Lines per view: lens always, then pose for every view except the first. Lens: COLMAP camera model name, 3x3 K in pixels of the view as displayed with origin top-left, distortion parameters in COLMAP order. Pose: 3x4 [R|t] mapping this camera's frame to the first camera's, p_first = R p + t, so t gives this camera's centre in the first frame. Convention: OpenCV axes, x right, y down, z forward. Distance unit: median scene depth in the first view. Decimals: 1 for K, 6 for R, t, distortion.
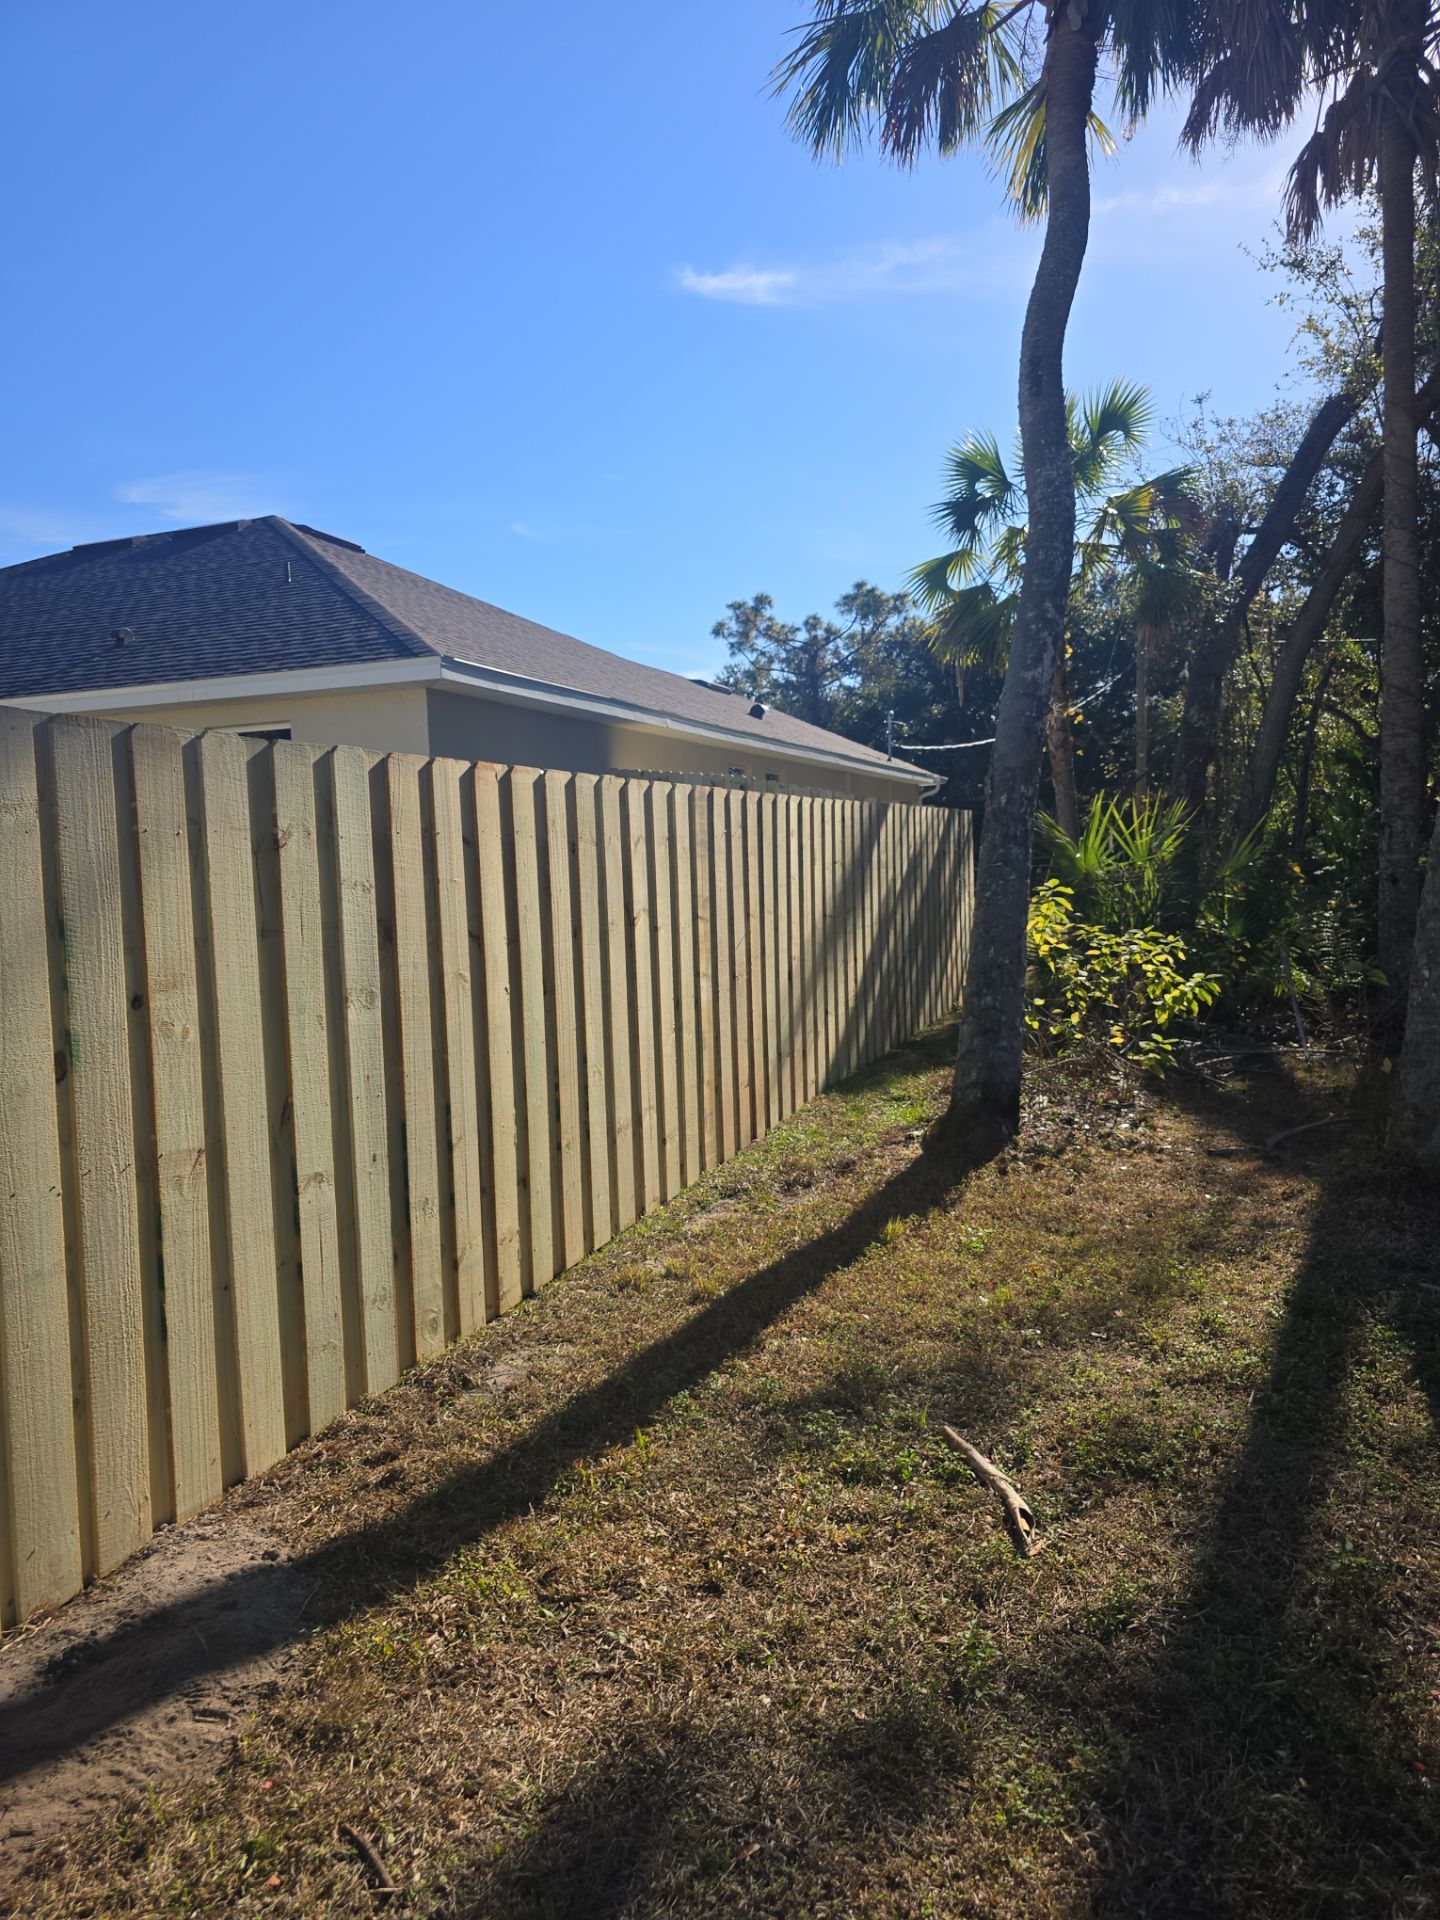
lens RADIAL K [[1282.6, 0, 712.8], [0, 1282.6, 978.9], [0, 0, 1]] dist [0.098166, -0.109466]
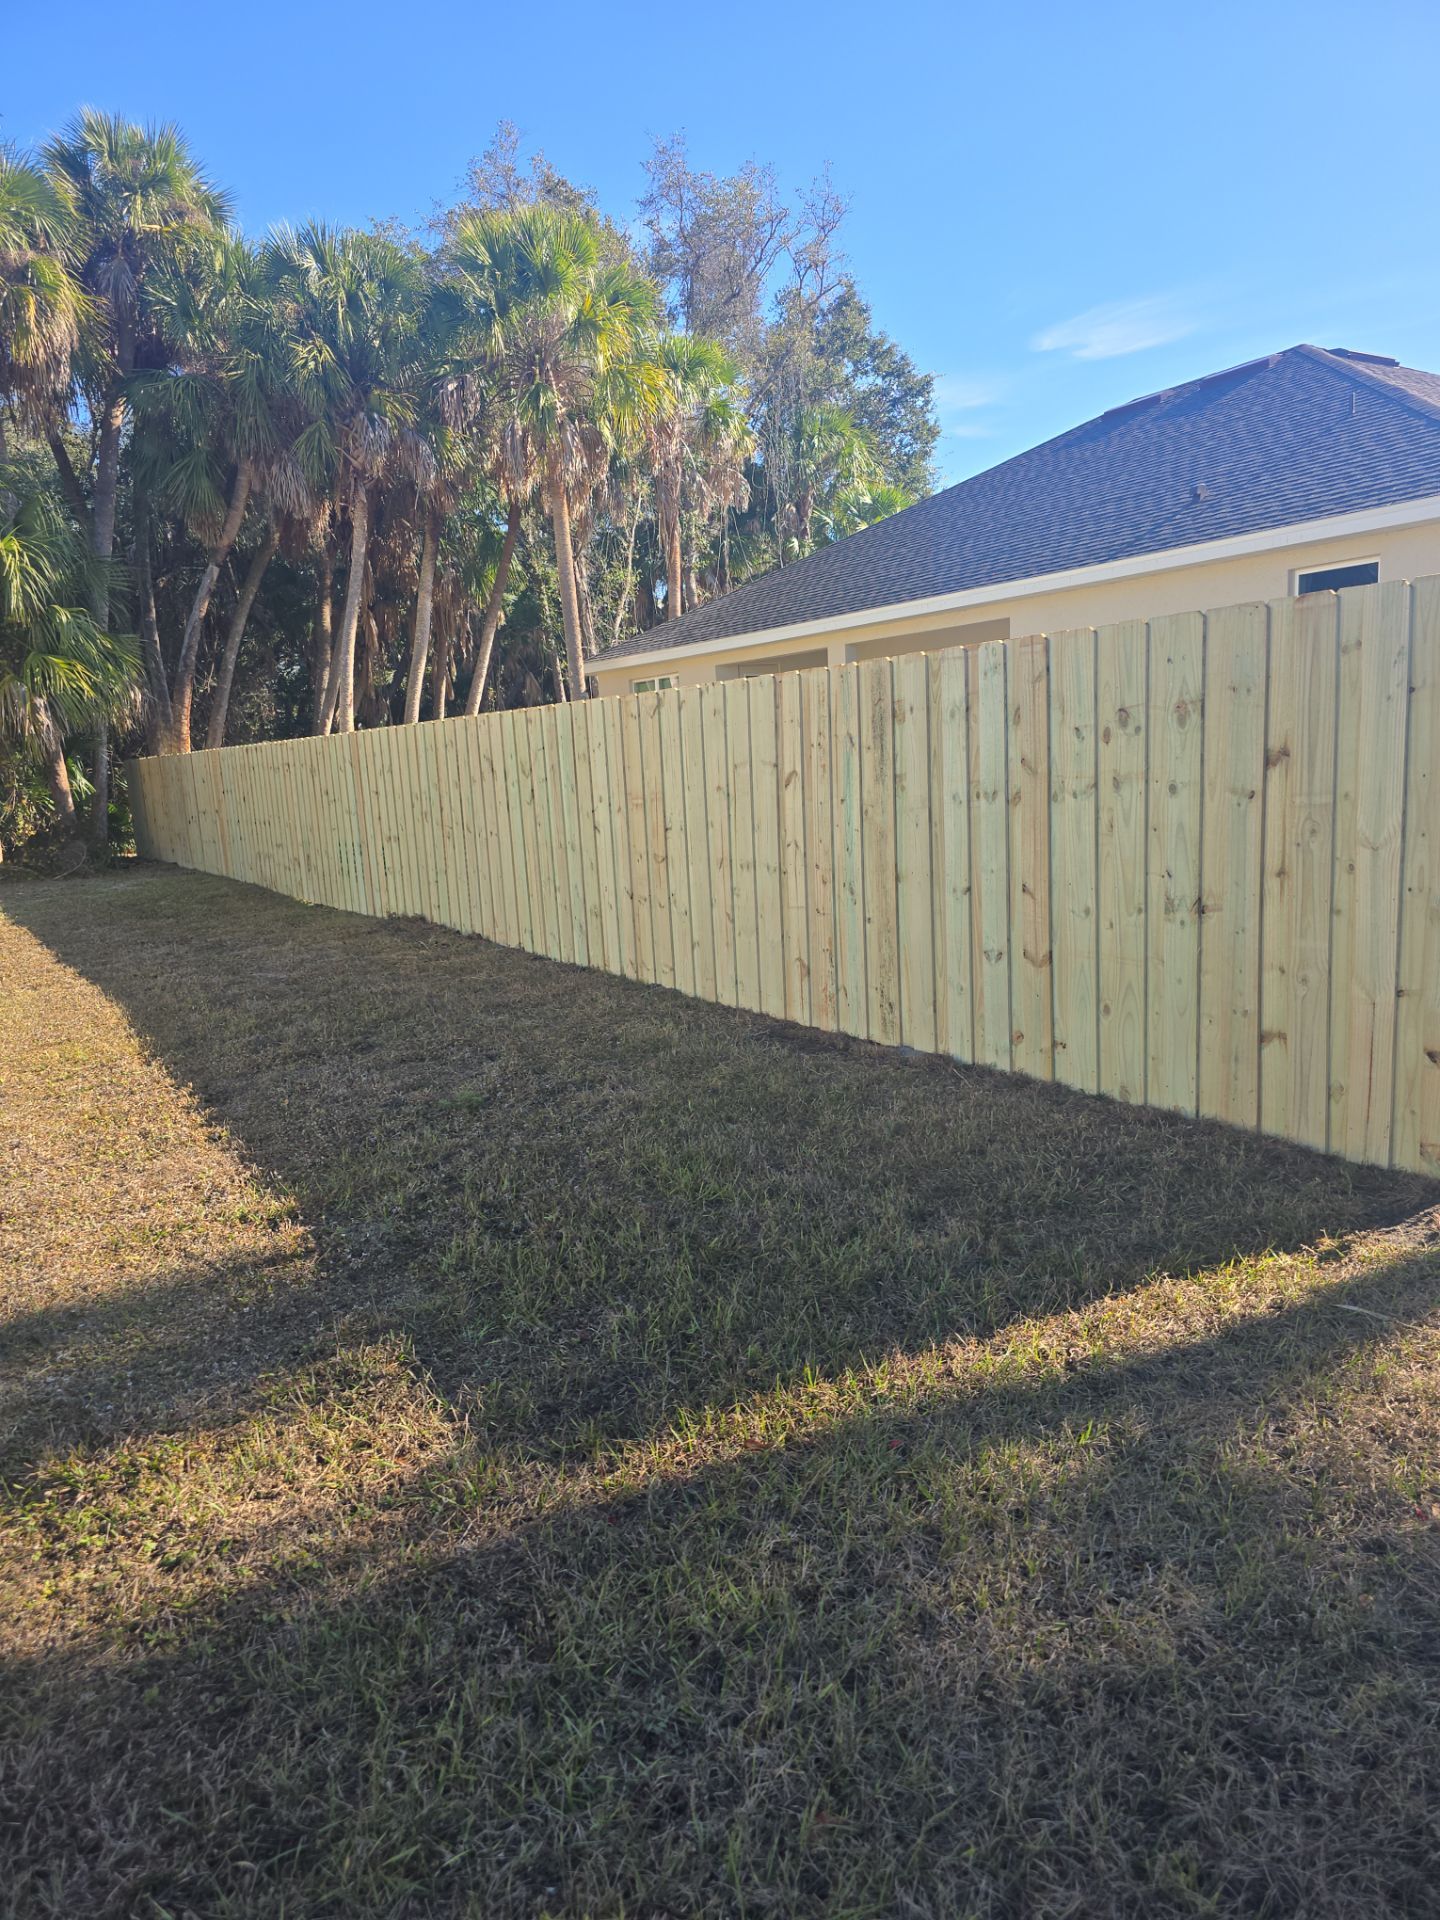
lens RADIAL K [[1302.2, 0, 720.9], [0, 1302.2, 976.1], [0, 0, 1]] dist [0.097393, -0.098698]
pose [[0.815416, 0.089274, -0.571950, -0.080529], [-0.026110, 0.992703, 0.117723, 0.016876], [0.578286, -0.081060, 0.811797, -0.135179]]
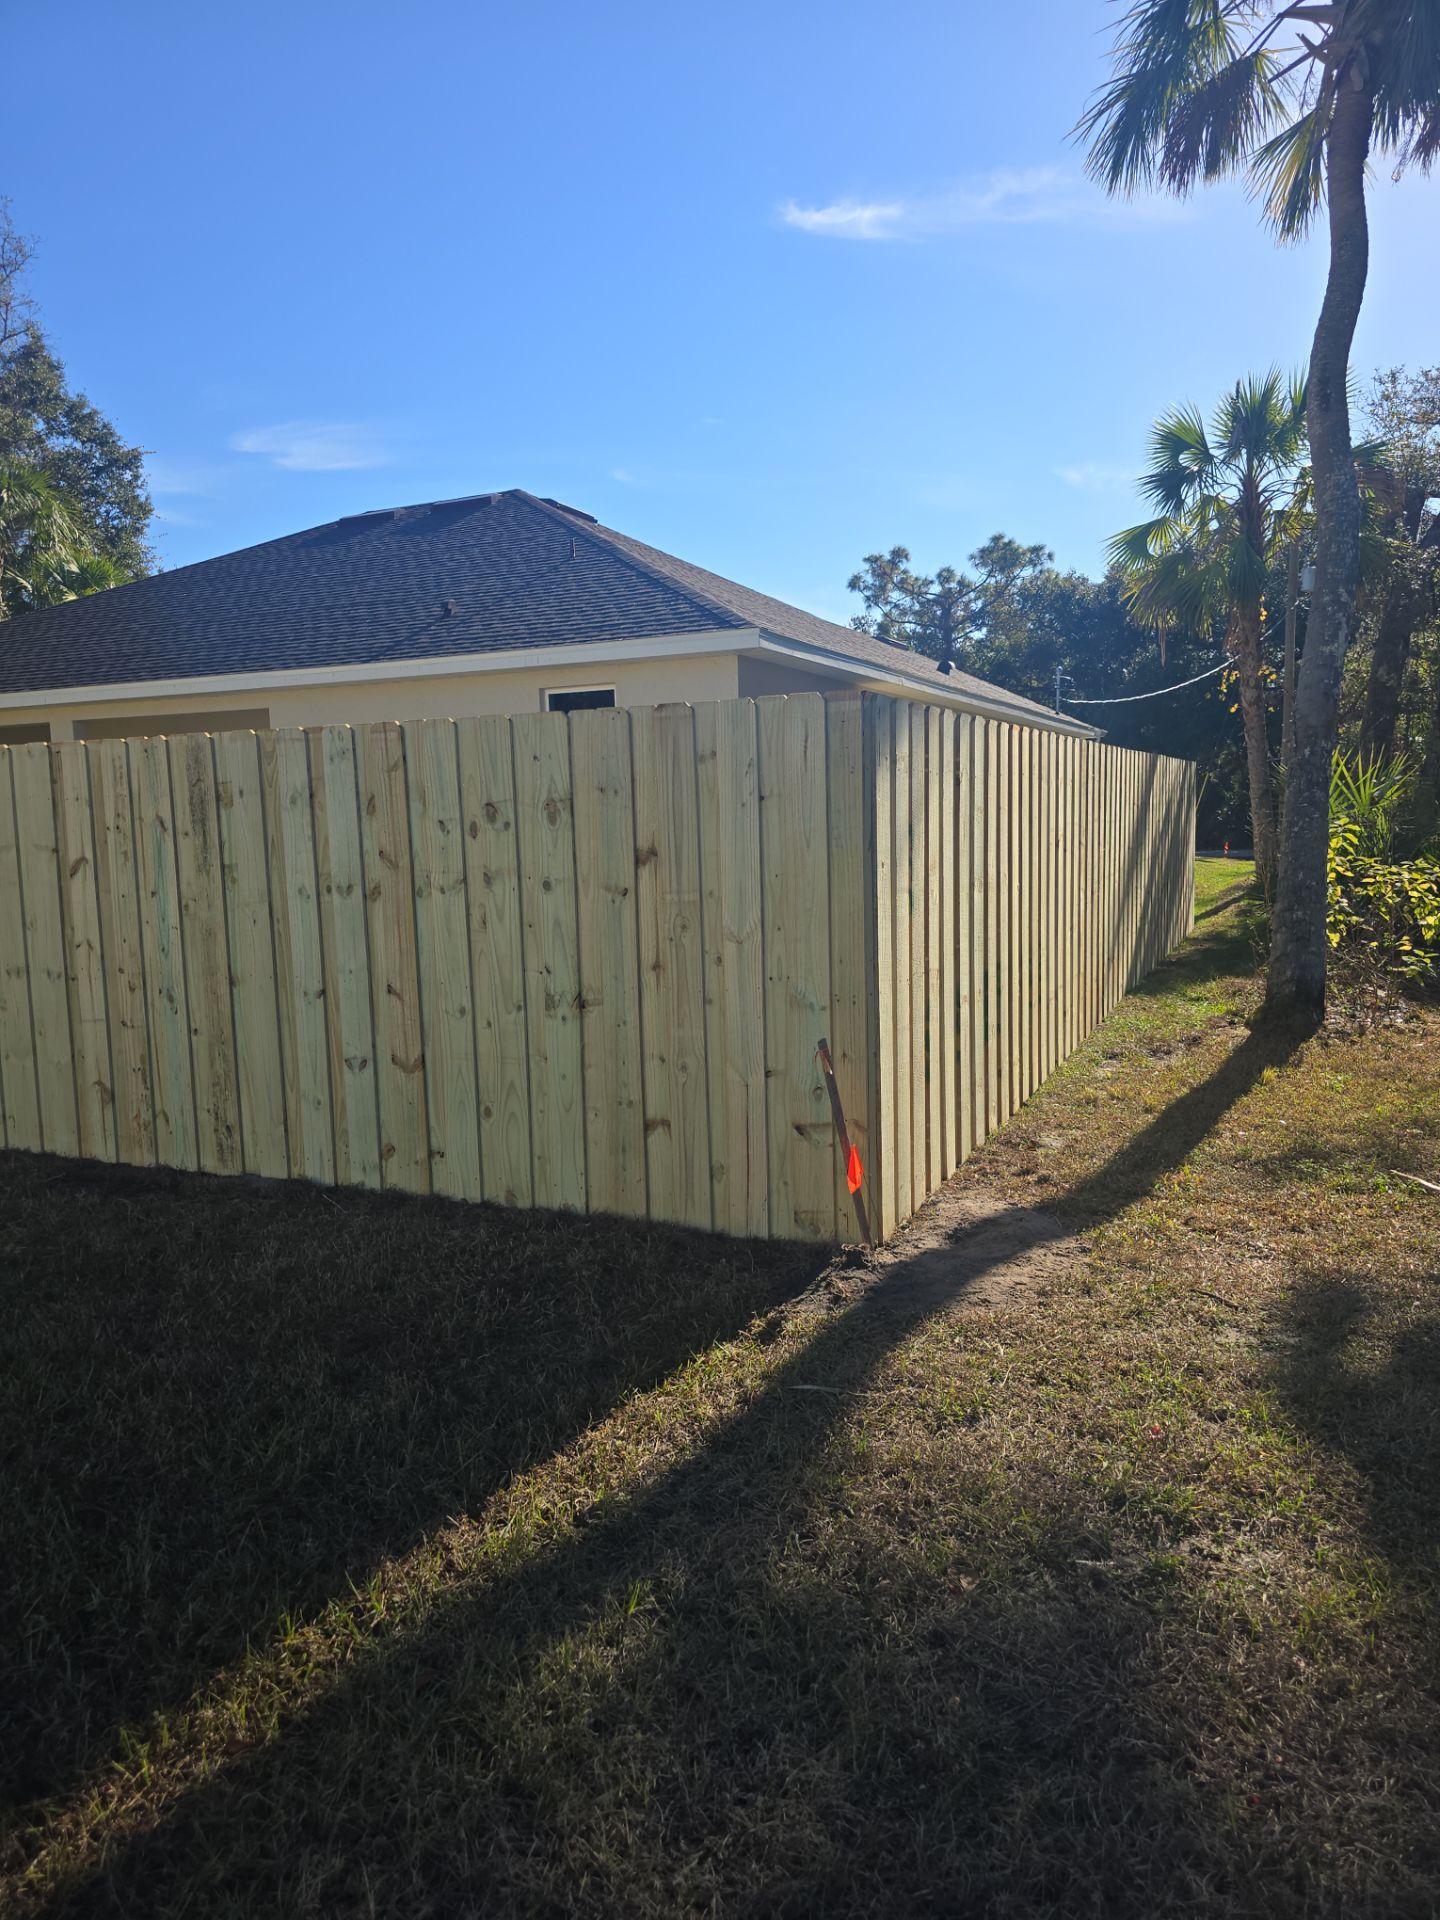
lens RADIAL K [[1302.2, 0, 720.9], [0, 1302.2, 976.1], [0, 0, 1]] dist [0.097393, -0.098698]
pose [[0.998542, 0.016803, -0.051296, -0.113292], [-0.015150, 0.999358, 0.032452, 0.017553], [0.051808, -0.031627, 0.998156, -0.124675]]
